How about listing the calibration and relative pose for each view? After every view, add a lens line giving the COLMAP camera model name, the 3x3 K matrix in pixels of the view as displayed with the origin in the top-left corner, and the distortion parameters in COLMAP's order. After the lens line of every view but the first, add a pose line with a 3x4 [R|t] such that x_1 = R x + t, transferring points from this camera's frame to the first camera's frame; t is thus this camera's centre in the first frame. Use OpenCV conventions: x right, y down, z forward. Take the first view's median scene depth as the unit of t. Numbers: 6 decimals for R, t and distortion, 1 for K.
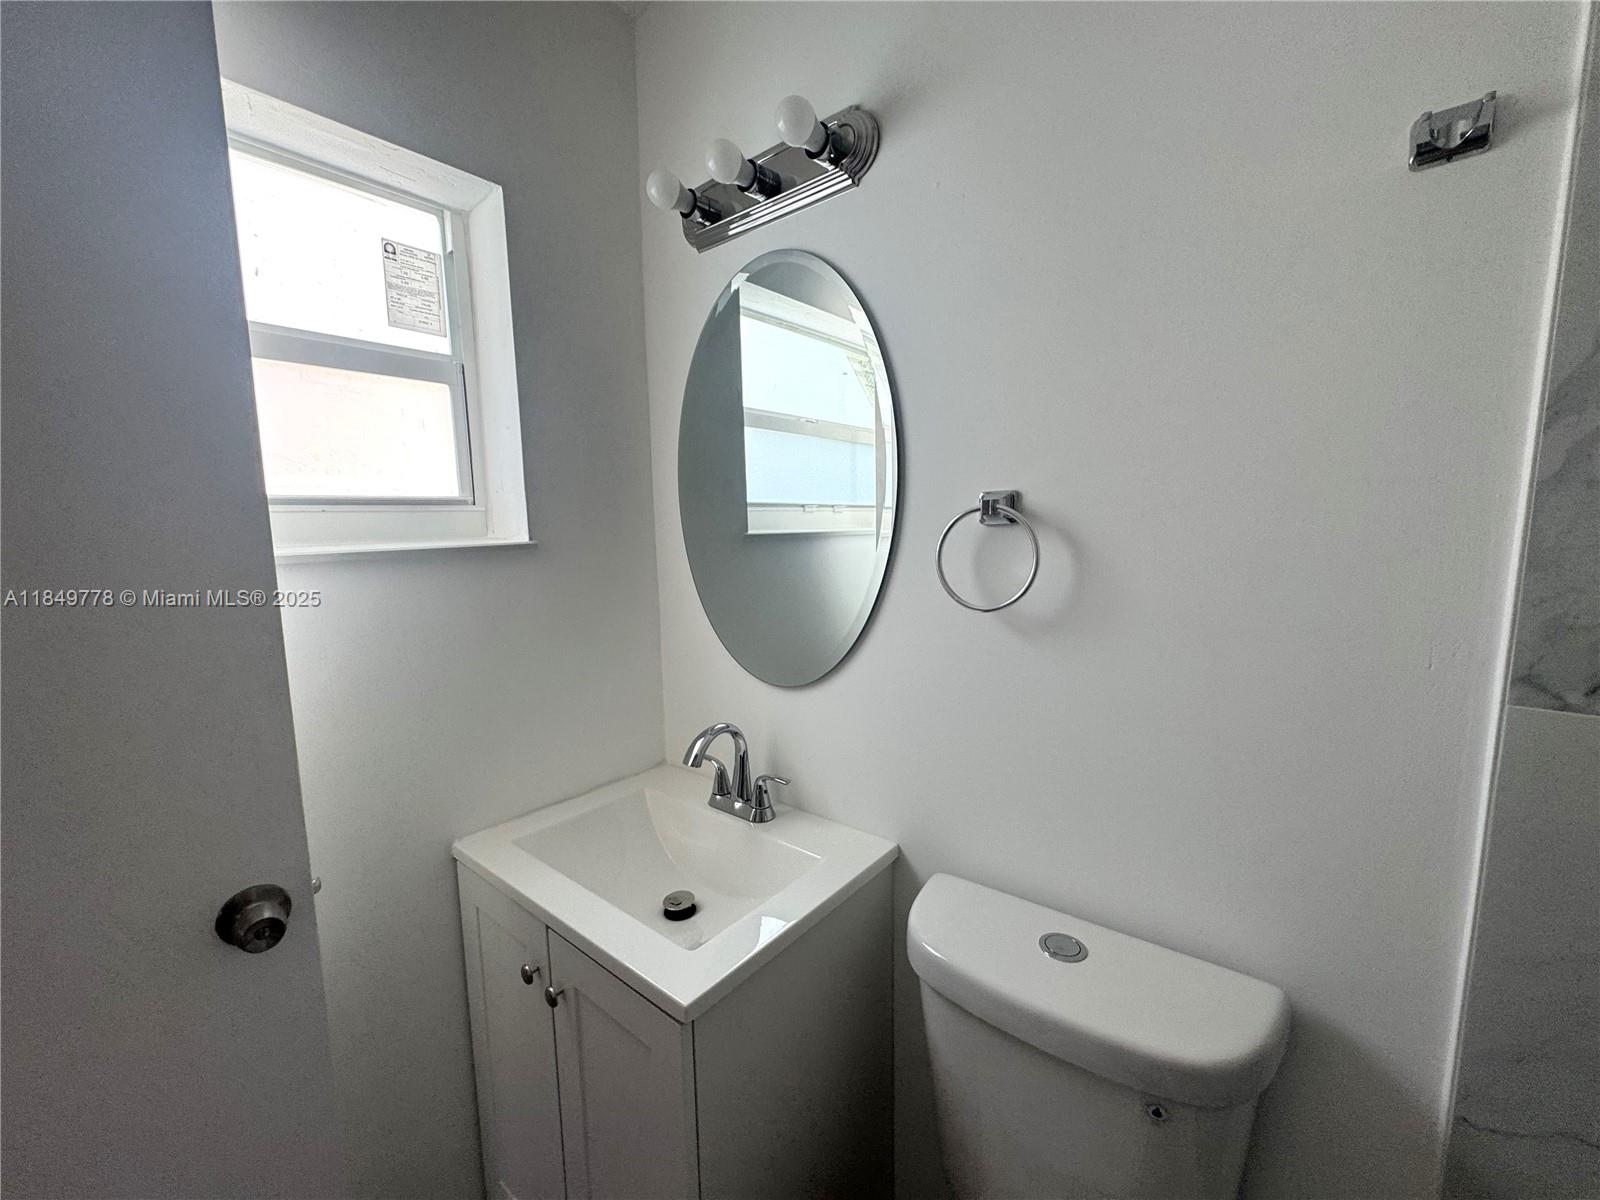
lens RADIAL K [[644.8, 0, 800.0], [0, 644.8, 600.0], [0, 0, 1]] dist [0.000402, 0.000018]
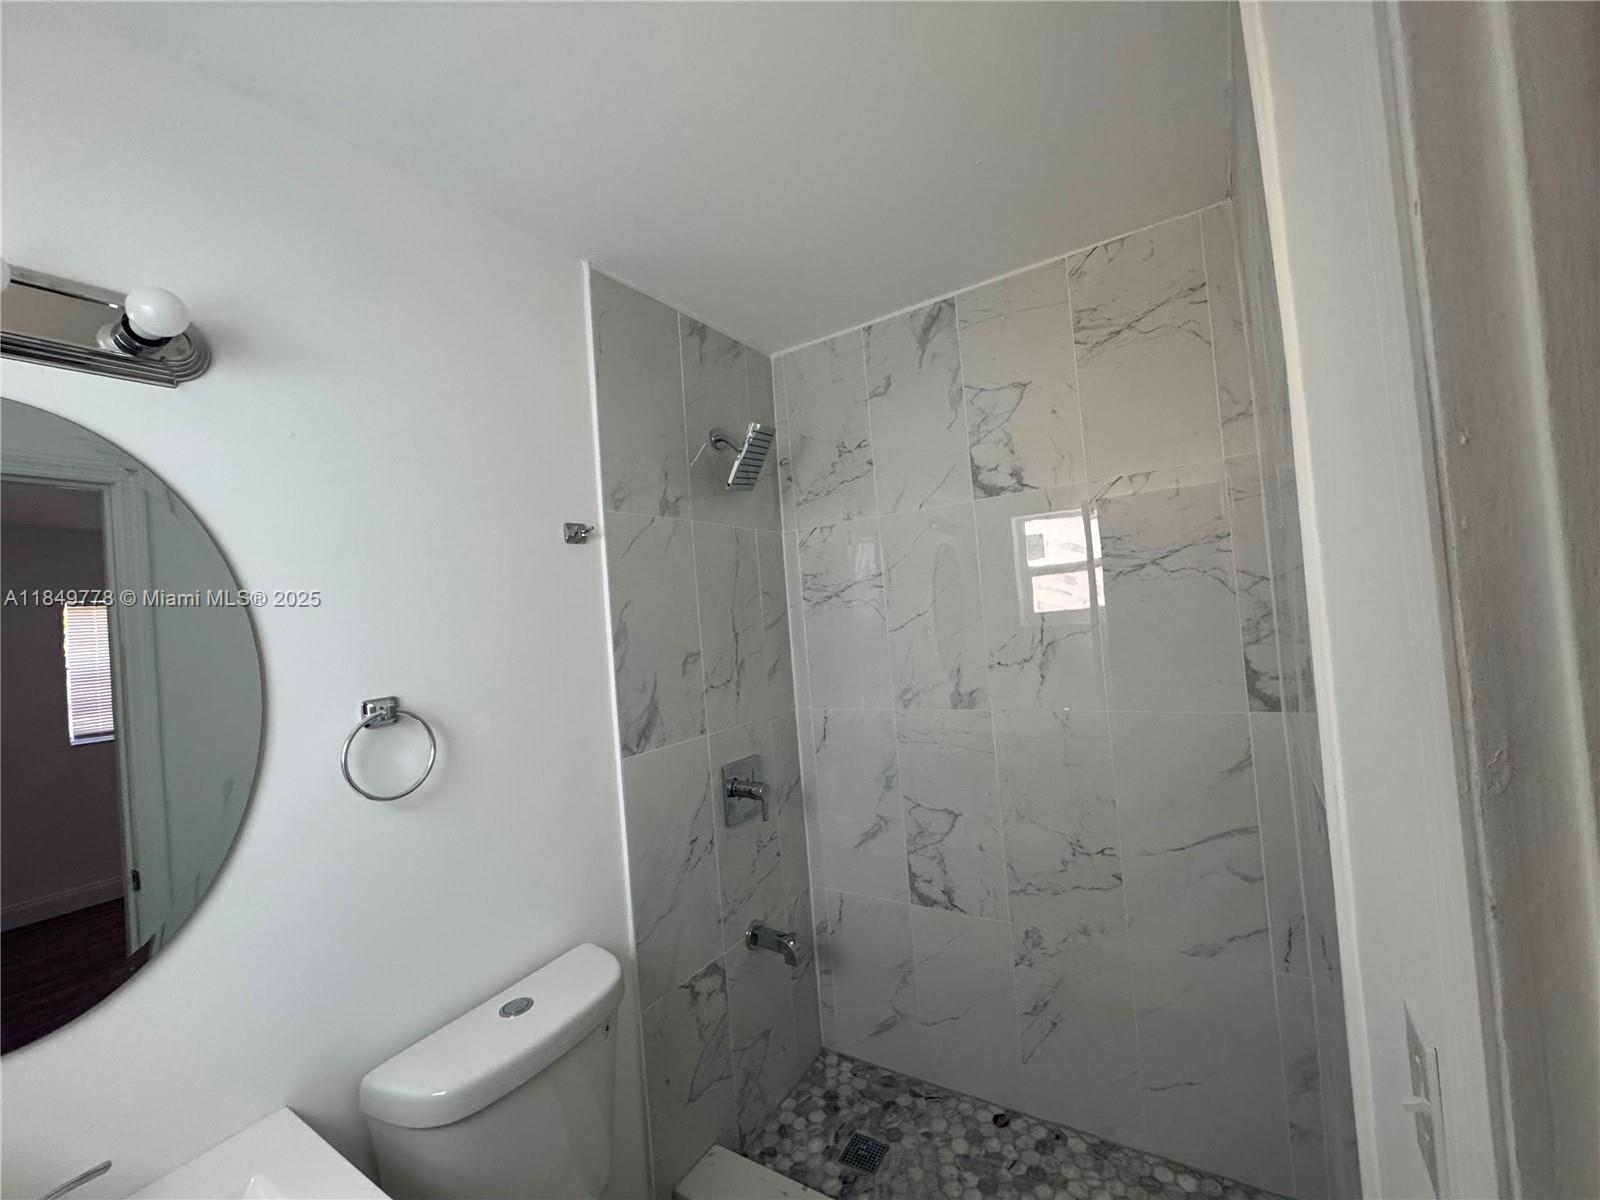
lens RADIAL K [[644.8, 0, 800.0], [0, 644.8, 600.0], [0, 0, 1]] dist [0.000402, 0.000018]
pose [[-0.098847, 0.055451, 0.993556, -1.083246], [0.211584, 0.976787, -0.033465, -0.152733], [-0.972348, 0.206913, -0.108285, 0.353072]]
